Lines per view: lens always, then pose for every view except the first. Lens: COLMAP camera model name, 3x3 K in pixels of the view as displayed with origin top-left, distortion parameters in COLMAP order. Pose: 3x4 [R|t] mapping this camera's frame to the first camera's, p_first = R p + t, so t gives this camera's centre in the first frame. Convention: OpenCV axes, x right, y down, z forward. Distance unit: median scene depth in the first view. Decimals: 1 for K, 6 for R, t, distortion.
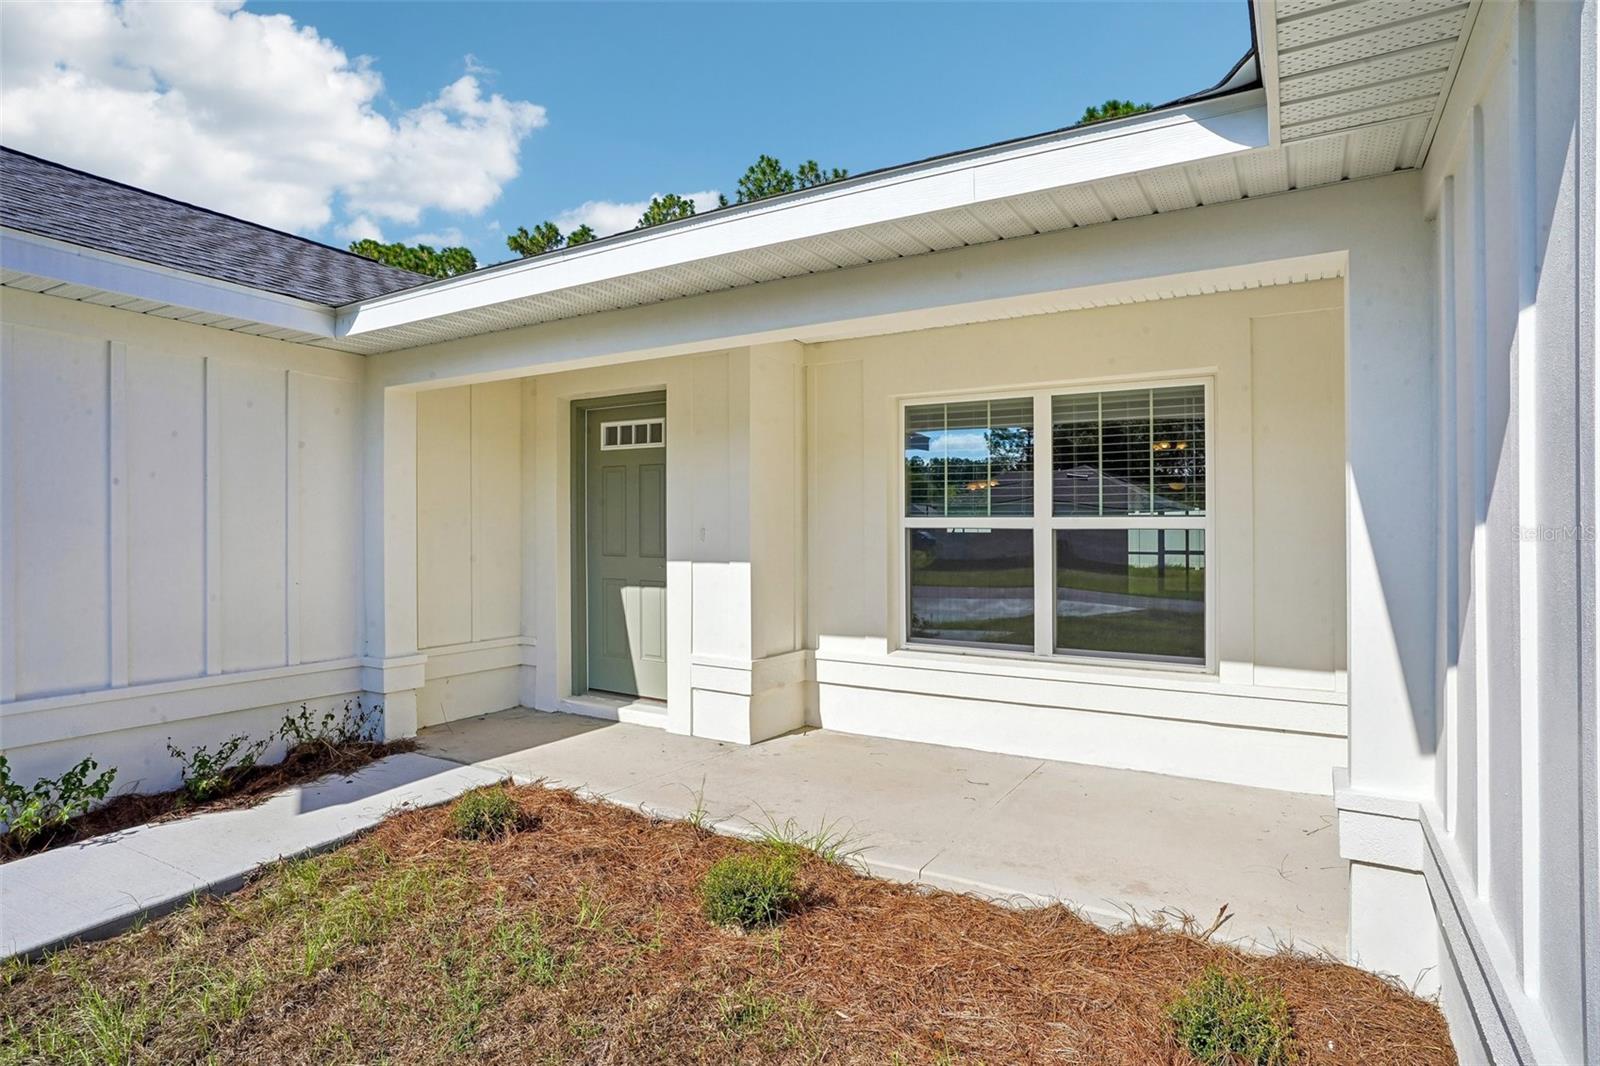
lens RADIAL K [[857.5, 0, 799.4], [0, 857.5, 523.3], [0, 0, 1]] dist [-0.006318, -0.000306]
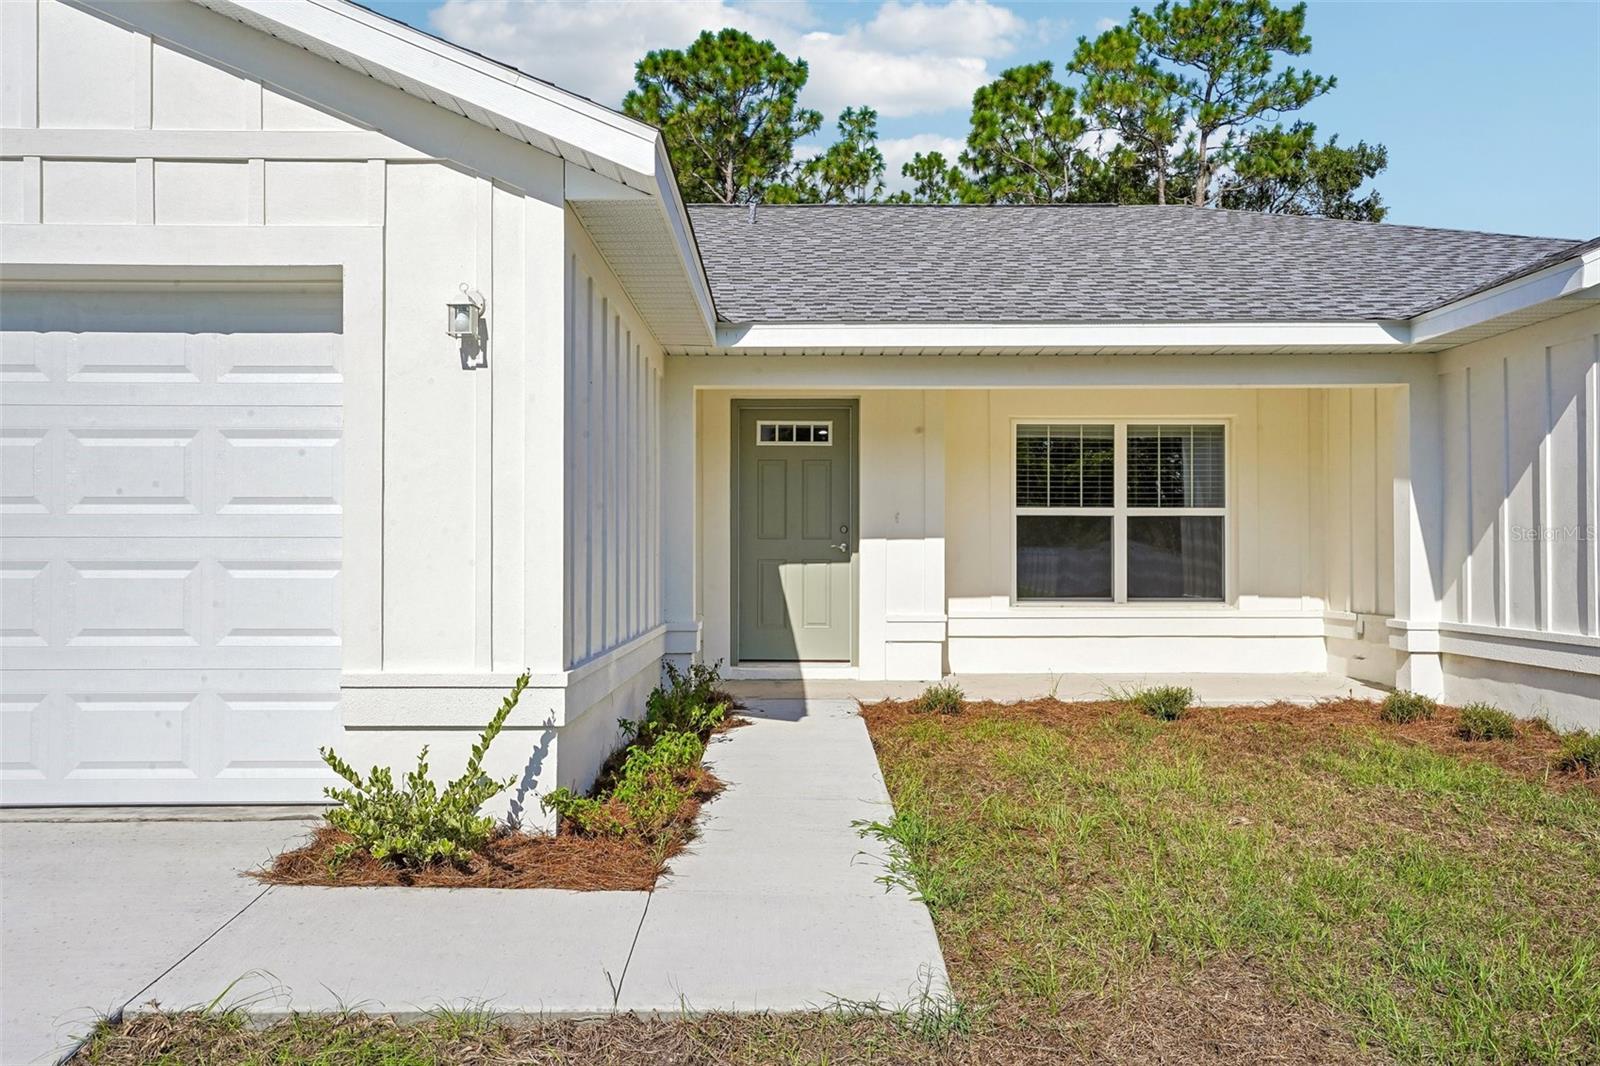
lens RADIAL K [[1259.9, 0, 799.4], [0, 1259.9, 530.4], [0, 0, 1]] dist [0.057176, 0.010098]
pose [[0.860555, 0.009450, 0.509269, -1.063447], [-0.002467, 0.999893, -0.014385, 0.053099], [-0.509351, 0.011122, 0.860487, -0.475823]]
